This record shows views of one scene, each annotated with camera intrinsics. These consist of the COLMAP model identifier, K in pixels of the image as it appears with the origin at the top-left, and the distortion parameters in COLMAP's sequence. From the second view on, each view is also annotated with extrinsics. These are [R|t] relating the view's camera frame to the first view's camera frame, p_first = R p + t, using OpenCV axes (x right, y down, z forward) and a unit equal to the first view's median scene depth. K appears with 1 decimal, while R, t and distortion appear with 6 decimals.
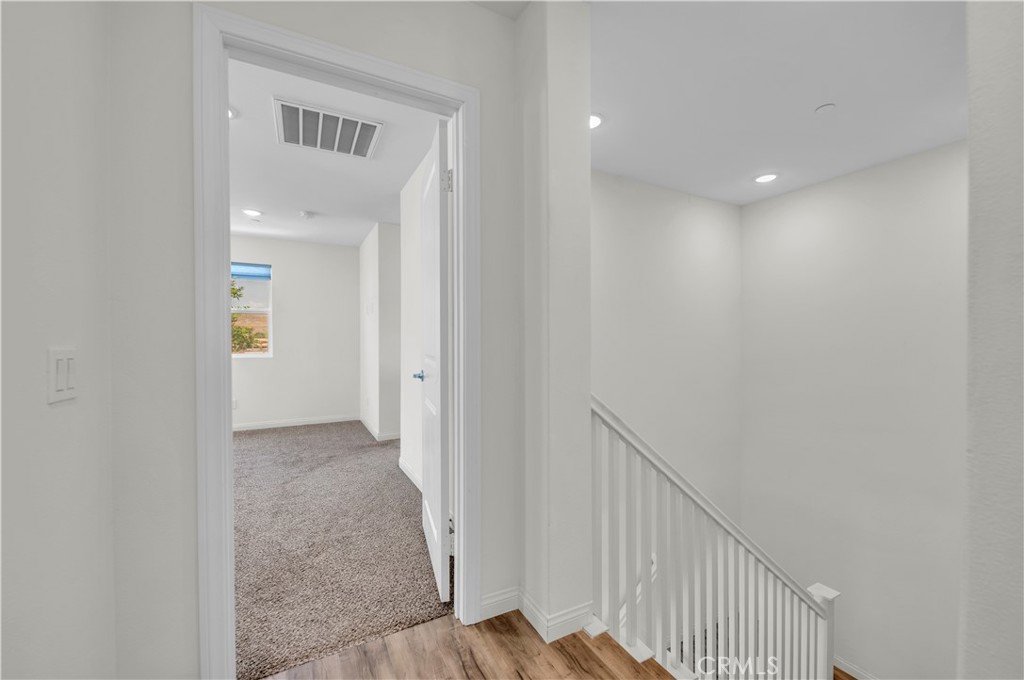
lens RADIAL K [[410.1, 0, 515.1], [0, 410.1, 342.8], [0, 0, 1]] dist [0.018159, -0.010365]
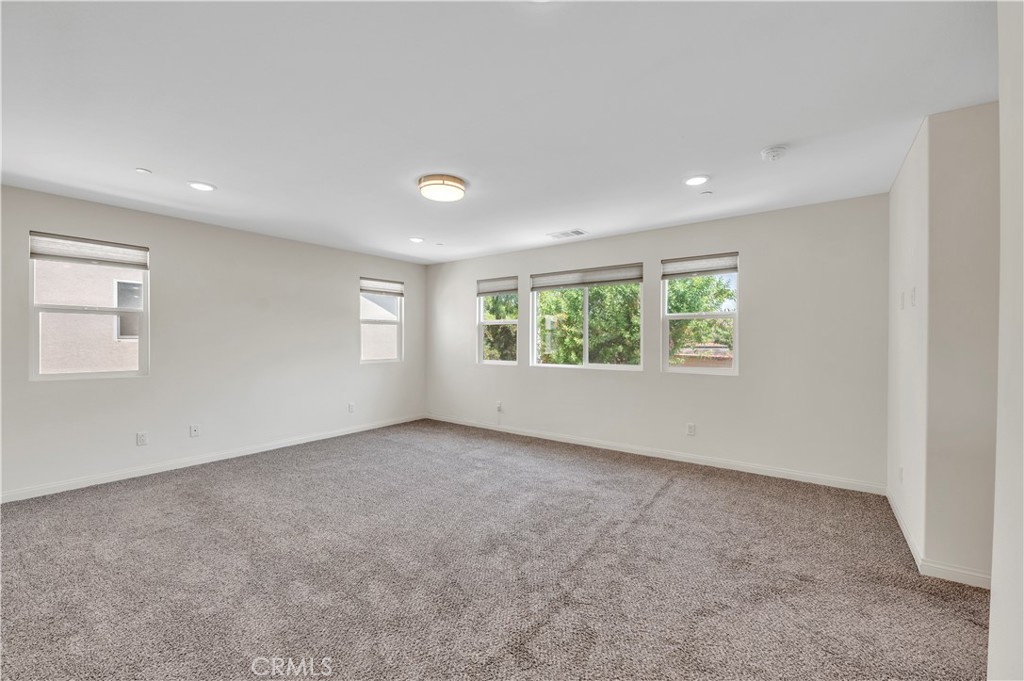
lens RADIAL K [[410.1, 0, 515.1], [0, 410.1, 343.3], [0, 0, 1]] dist [0.018159, -0.010365]
pose [[0.430979, 0.008284, -0.902324, -0.119088], [-0.006679, 0.999960, 0.005990, -0.031739], [0.902337, 0.003445, 0.431017, 0.408397]]
